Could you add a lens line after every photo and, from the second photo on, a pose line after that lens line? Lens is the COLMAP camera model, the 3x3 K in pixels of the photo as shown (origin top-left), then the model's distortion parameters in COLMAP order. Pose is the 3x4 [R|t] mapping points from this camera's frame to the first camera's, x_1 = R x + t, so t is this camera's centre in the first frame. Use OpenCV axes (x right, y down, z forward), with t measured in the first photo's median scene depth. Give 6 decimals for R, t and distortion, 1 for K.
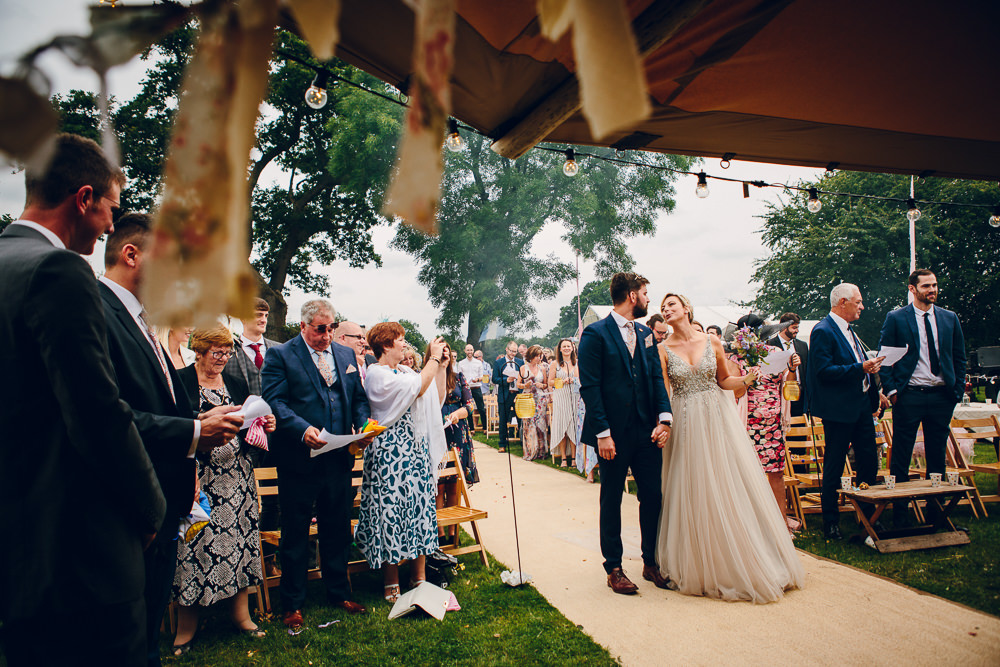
lens RADIAL K [[637.2, 0, 521.1], [0, 637.2, 332.4], [0, 0, 1]] dist [-0.056202, 0.009783]
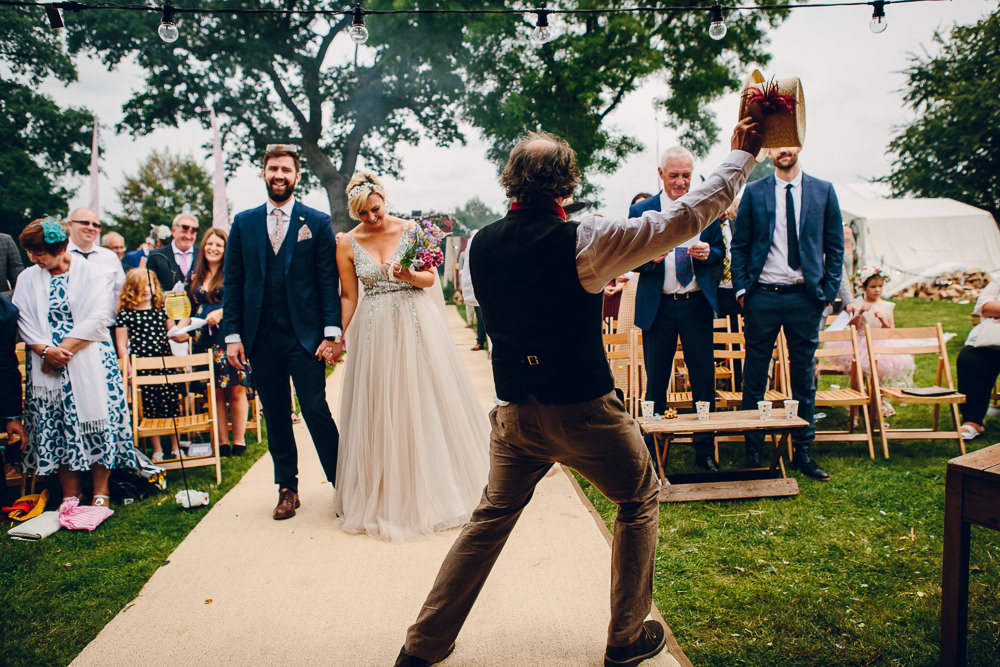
lens RADIAL K [[692.0, 0, 509.8], [0, 692.0, 312.5], [0, 0, 1]] dist [-0.081298, 0.046934]
pose [[0.984398, 0.011255, -0.175593, 0.478959], [0.013066, 0.990521, 0.136742, 0.004301], [0.175468, -0.136903, 0.974920, 0.150935]]
